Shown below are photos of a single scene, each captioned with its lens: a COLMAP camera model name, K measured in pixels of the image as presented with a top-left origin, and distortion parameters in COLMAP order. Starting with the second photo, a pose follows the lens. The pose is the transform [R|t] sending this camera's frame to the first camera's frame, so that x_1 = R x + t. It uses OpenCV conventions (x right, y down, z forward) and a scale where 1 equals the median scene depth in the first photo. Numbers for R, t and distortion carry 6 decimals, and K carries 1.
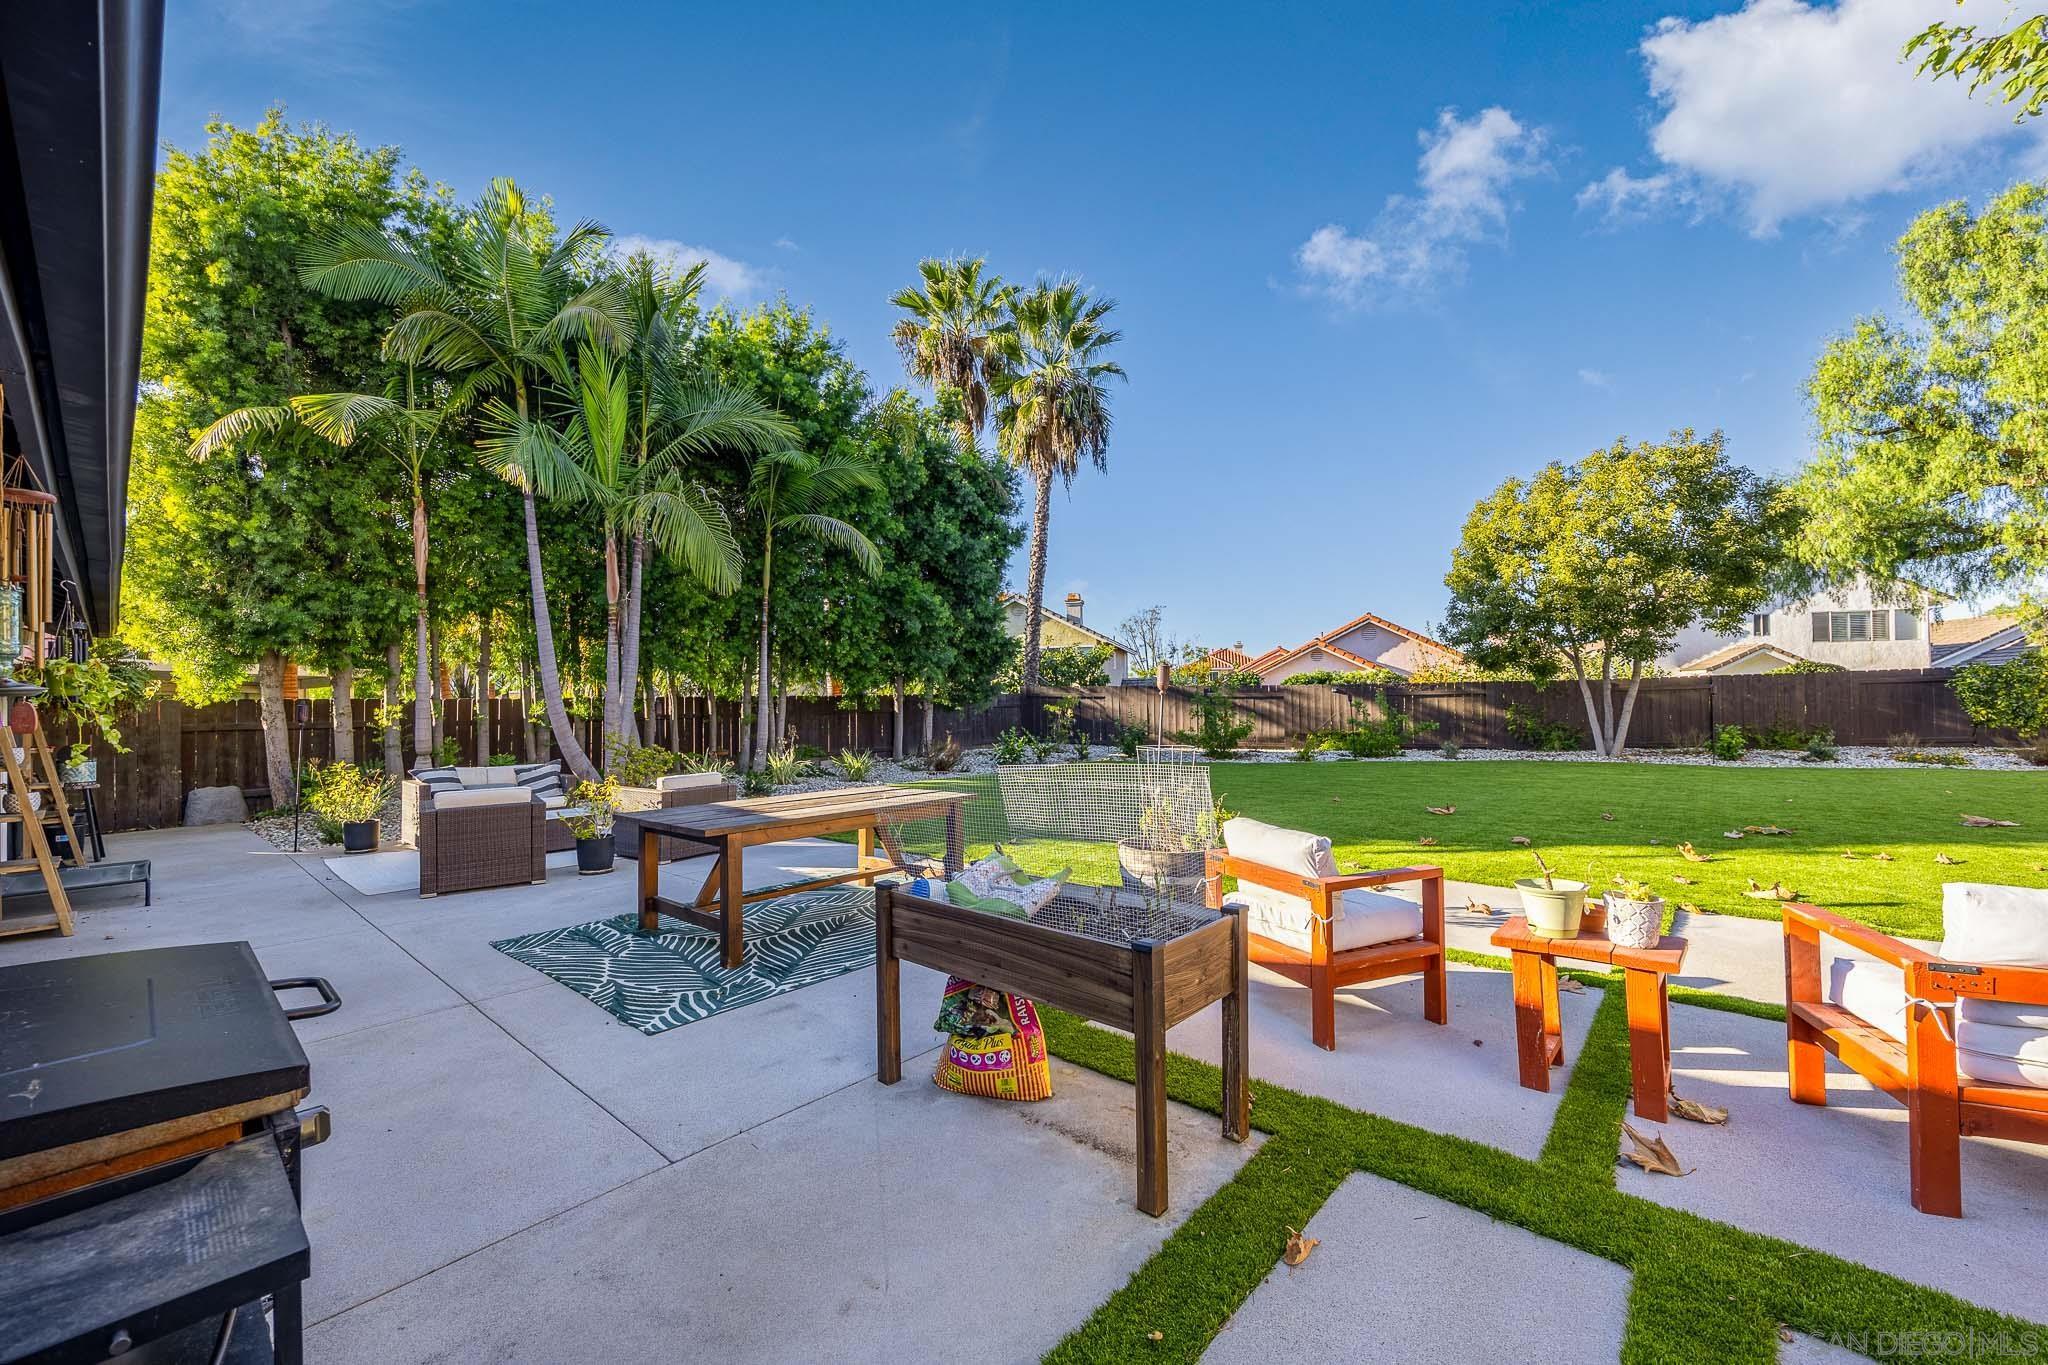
lens RADIAL K [[793.5, 0, 1013.8], [0, 793.5, 682.2], [0, 0, 1]] dist [-0.008528, -0.000019]
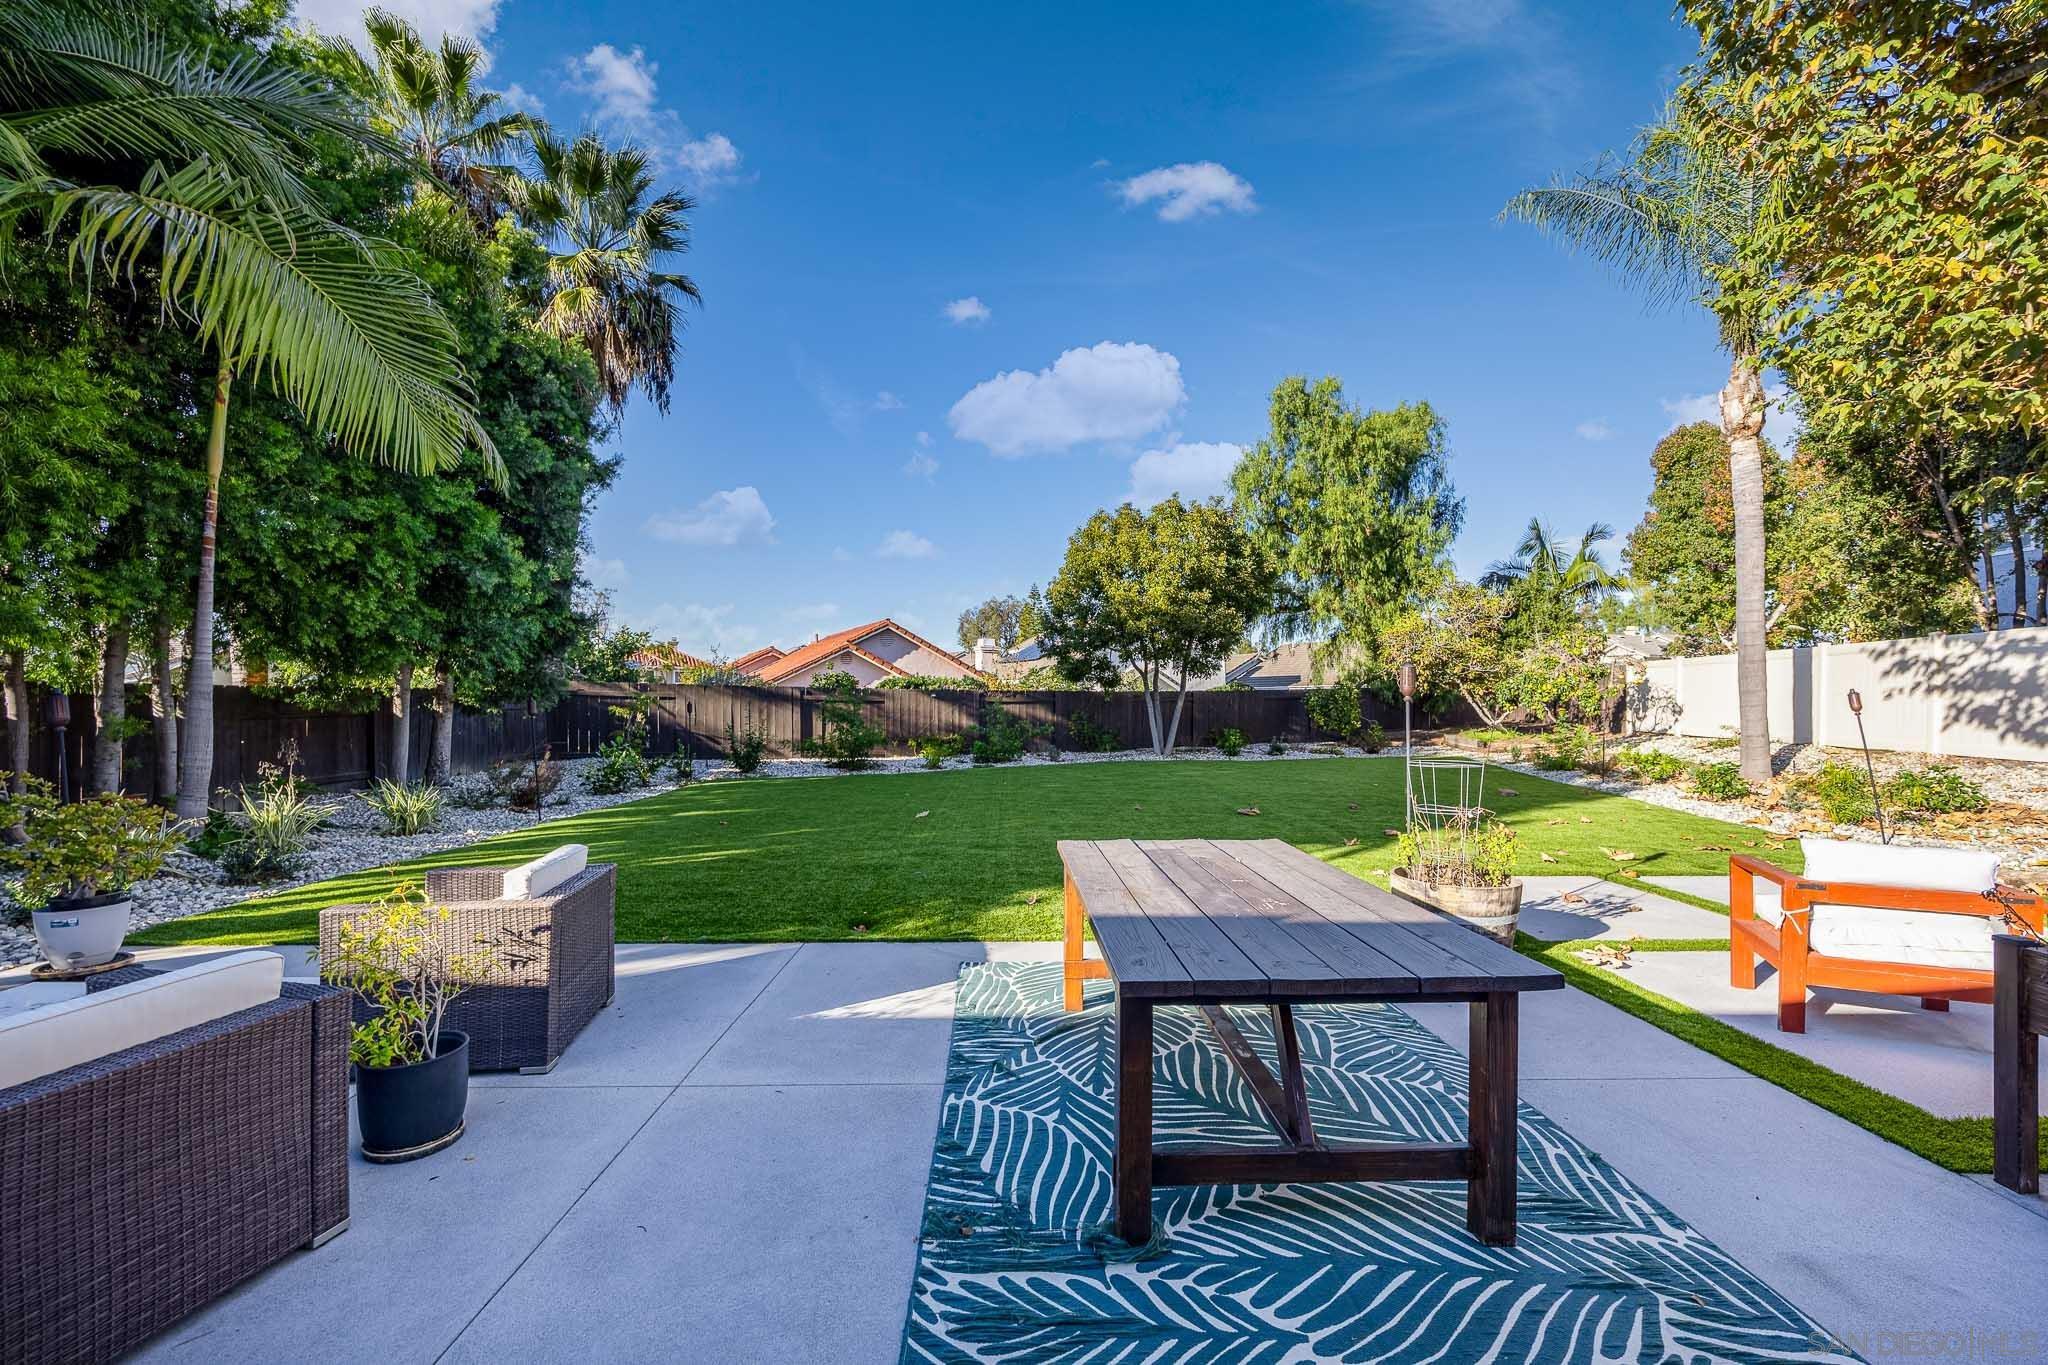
lens RADIAL K [[816.9, 0, 1030.4], [0, 816.9, 701.1], [0, 0, 1]] dist [0.000105, 0.000067]
pose [[0.736113, 0.016751, 0.676651, -0.224217], [-0.030121, 0.999514, 0.008024, 0.006299], [-0.676188, -0.026287, 0.736260, 0.200474]]
